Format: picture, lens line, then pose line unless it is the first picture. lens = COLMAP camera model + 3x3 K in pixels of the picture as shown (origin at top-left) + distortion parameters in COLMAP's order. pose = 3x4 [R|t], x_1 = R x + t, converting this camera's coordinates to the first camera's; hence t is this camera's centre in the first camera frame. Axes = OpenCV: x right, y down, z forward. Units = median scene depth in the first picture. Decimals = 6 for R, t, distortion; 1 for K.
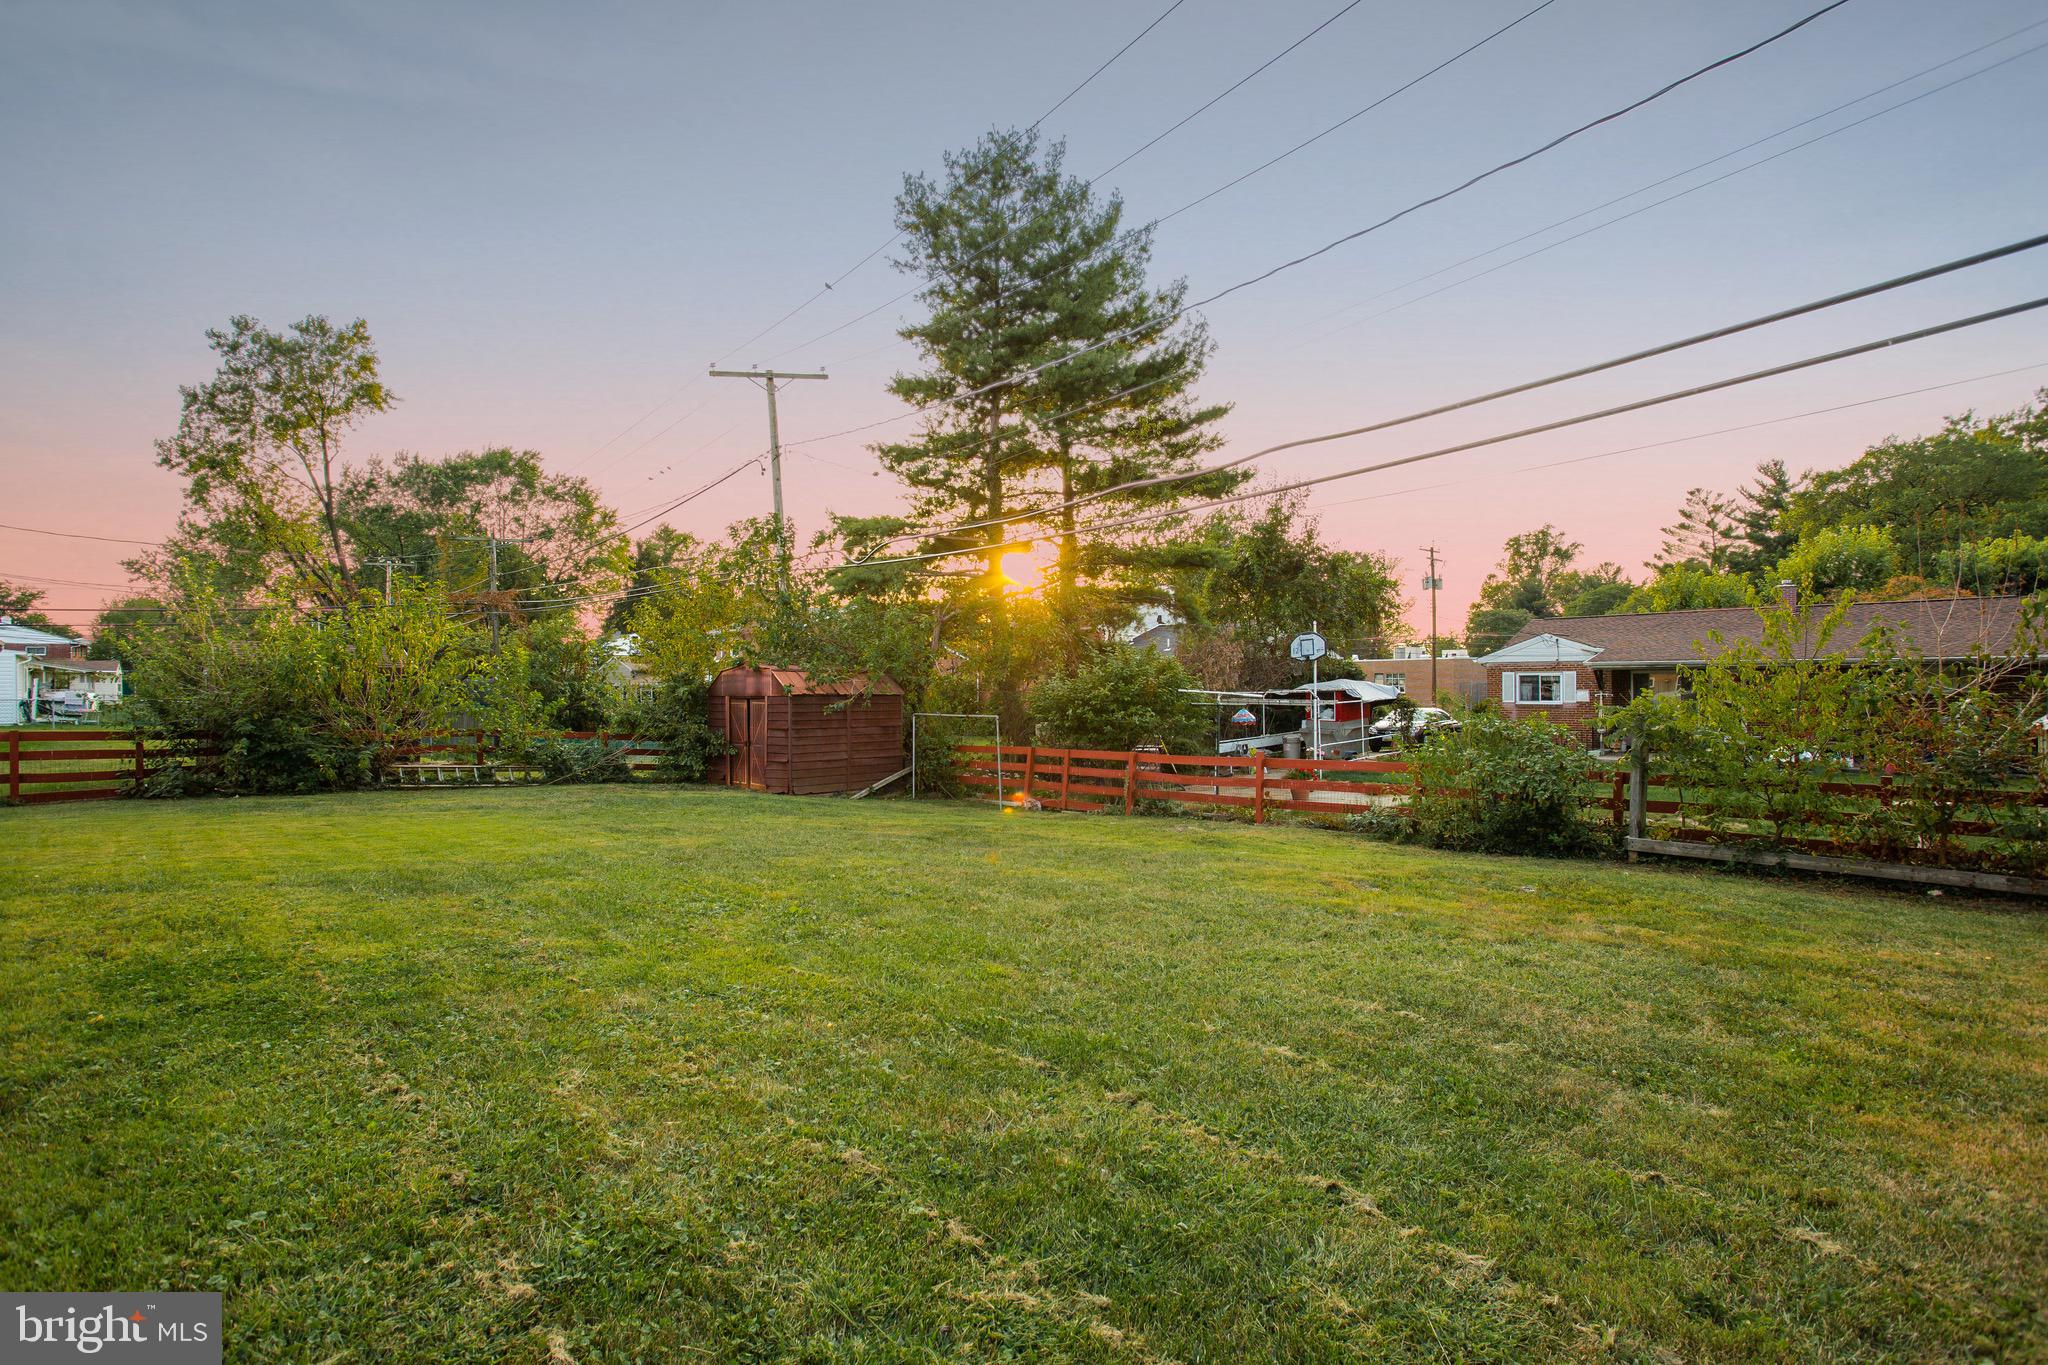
lens RADIAL K [[986.1, 0, 1017.0], [0, 986.1, 683.4], [0, 0, 1]] dist [-0.082553, 0.033204]
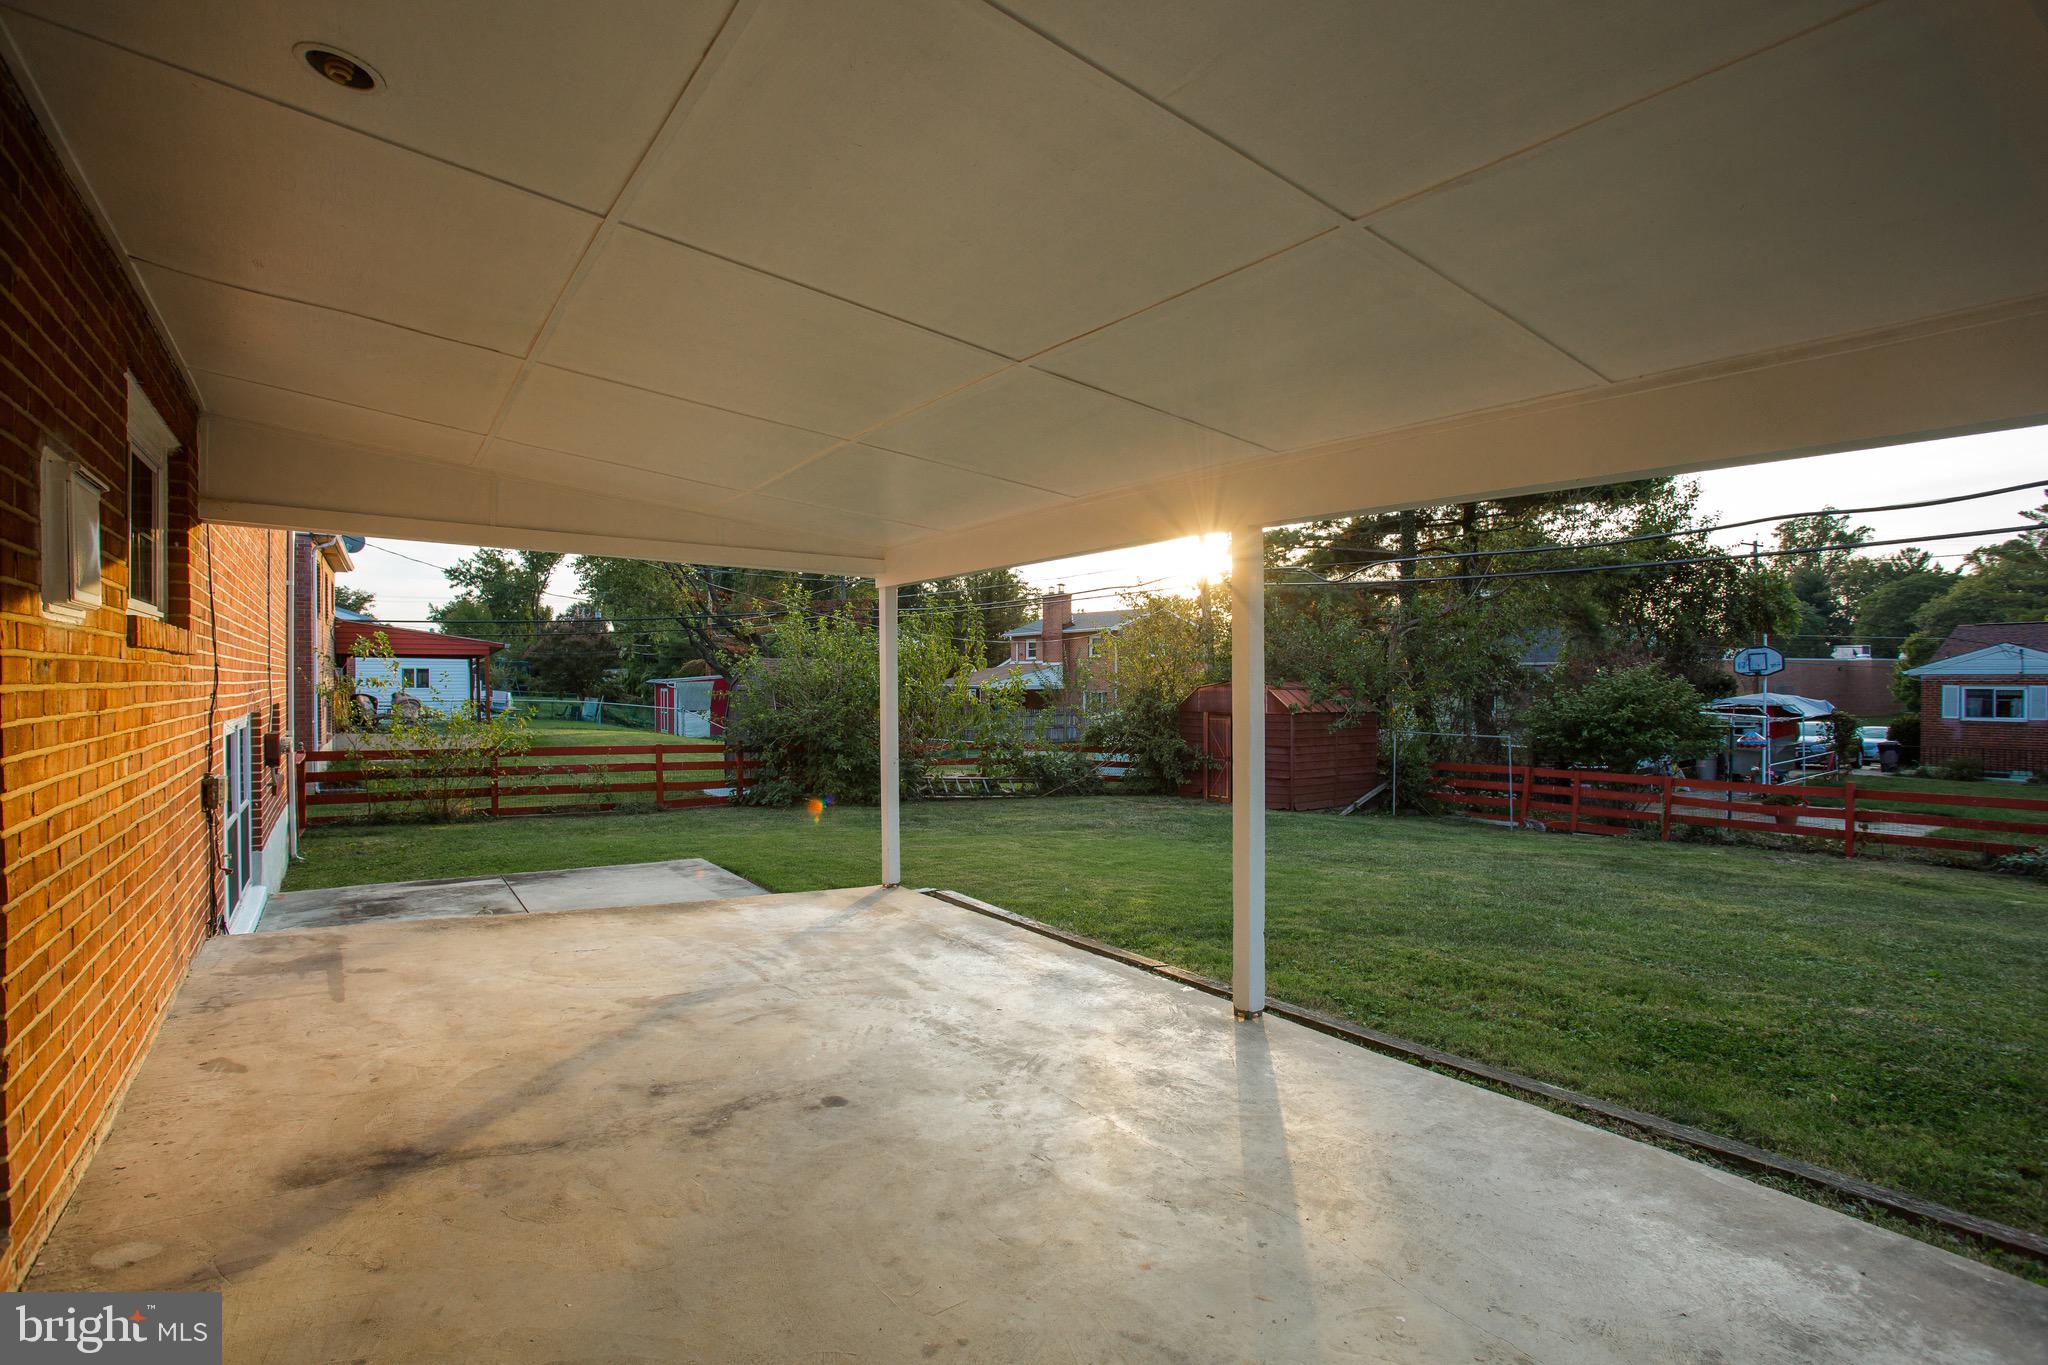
lens RADIAL K [[986.1, 0, 1017.0], [0, 986.1, 683.4], [0, 0, 1]] dist [-0.082553, 0.033204]
pose [[0.982994, 0.006558, -0.183521, -0.298556], [-0.005324, 0.999960, 0.007214, -0.023130], [0.183561, -0.006114, 0.982989, -0.050515]]
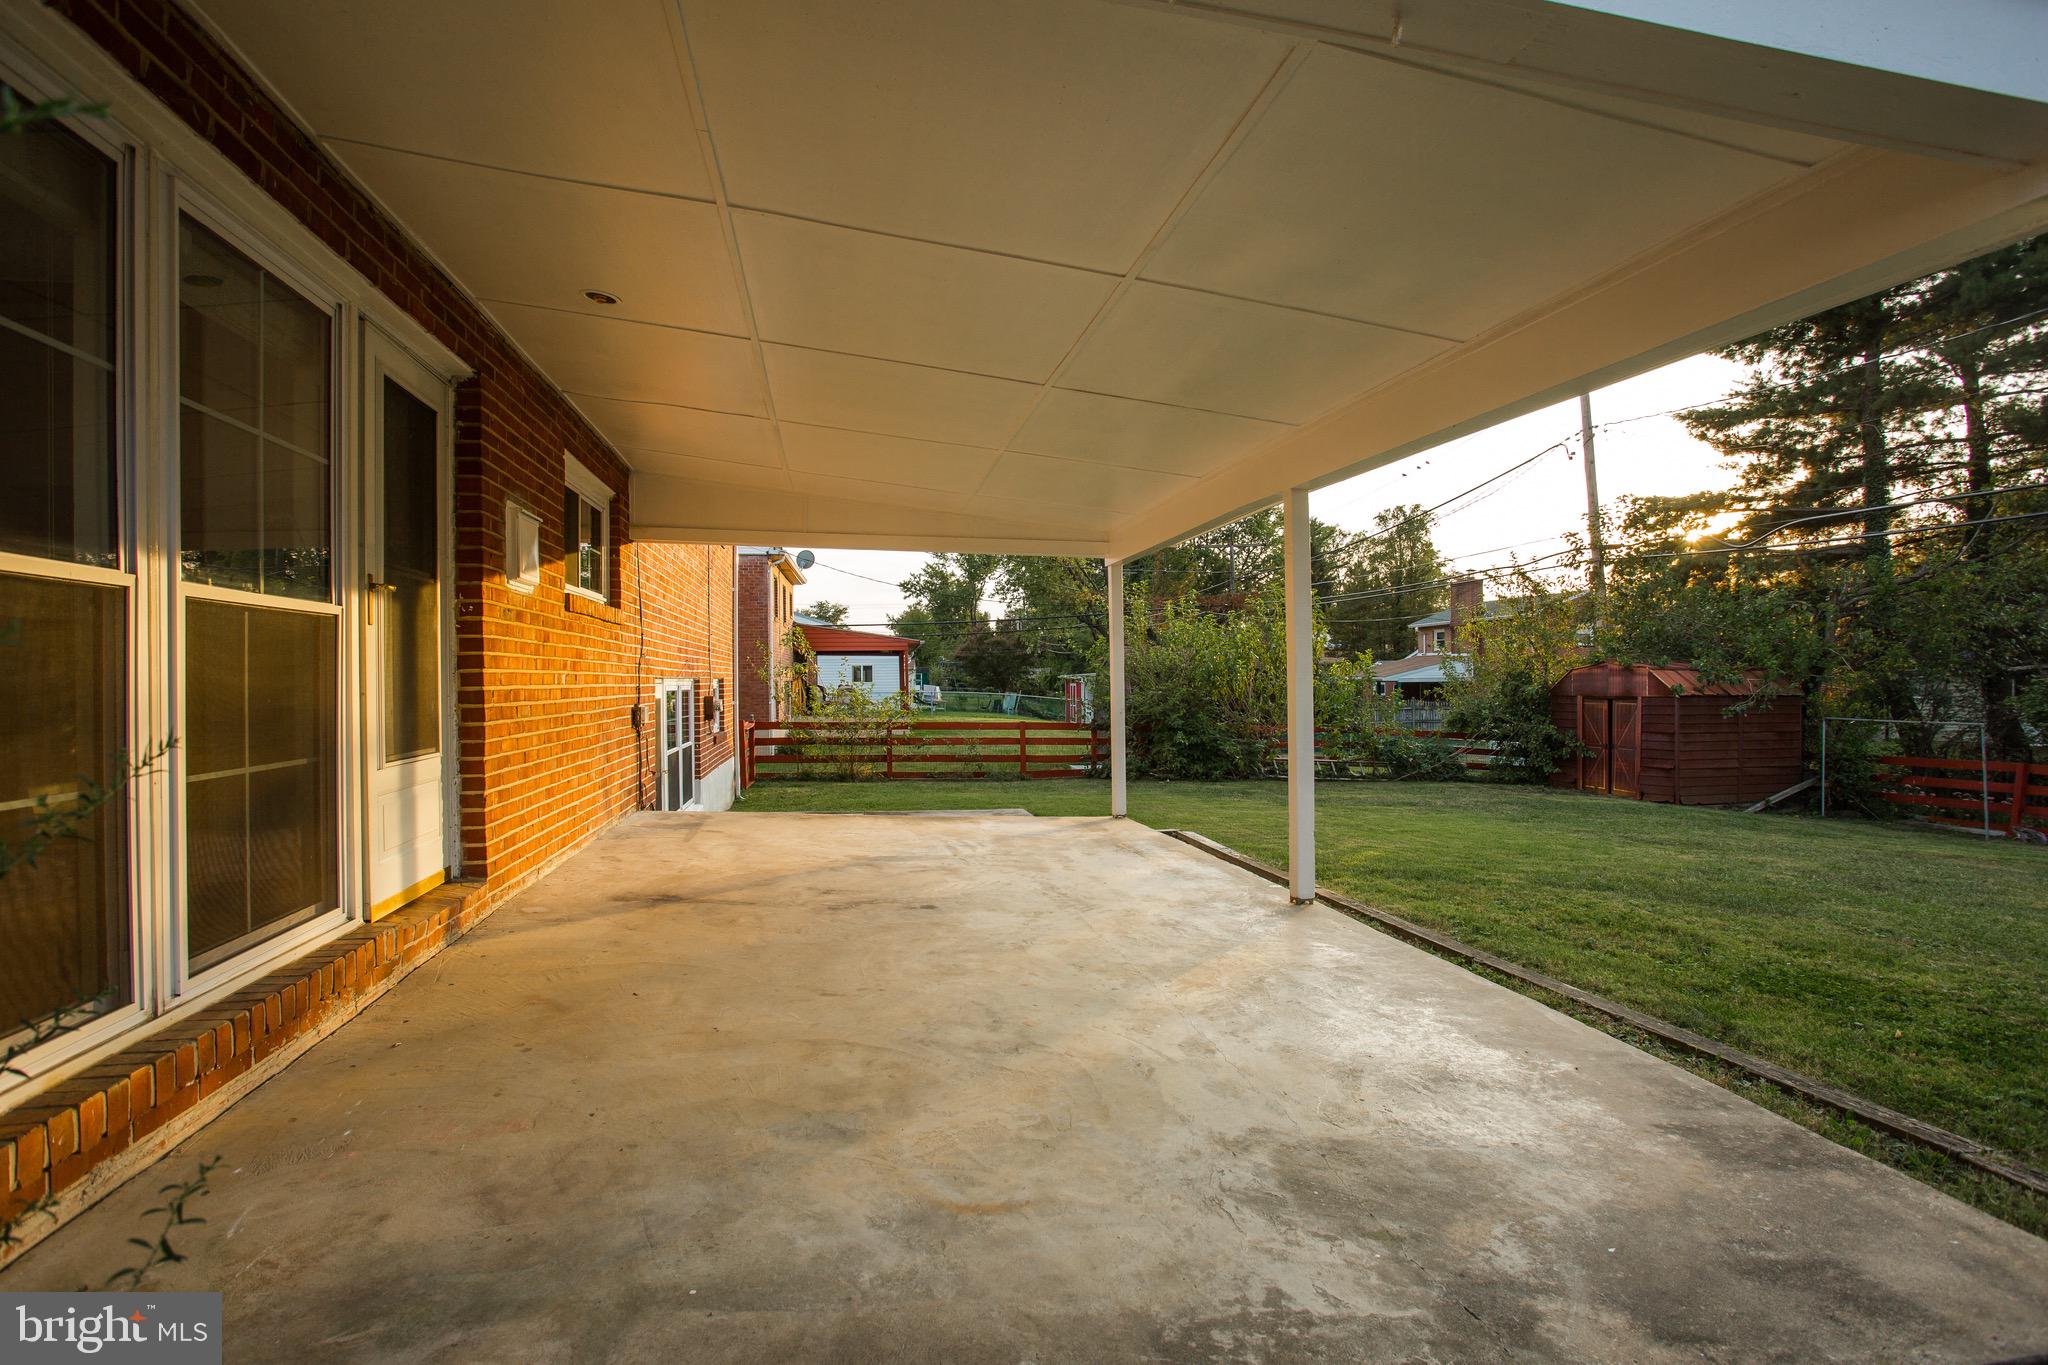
lens RADIAL K [[986.1, 0, 1017.0], [0, 986.1, 683.4], [0, 0, 1]] dist [-0.082553, 0.033204]
pose [[0.819880, 0.001599, -0.572534, -0.207826], [0.003757, 0.999960, 0.008174, -0.008773], [0.572524, -0.008853, 0.819840, -0.078898]]
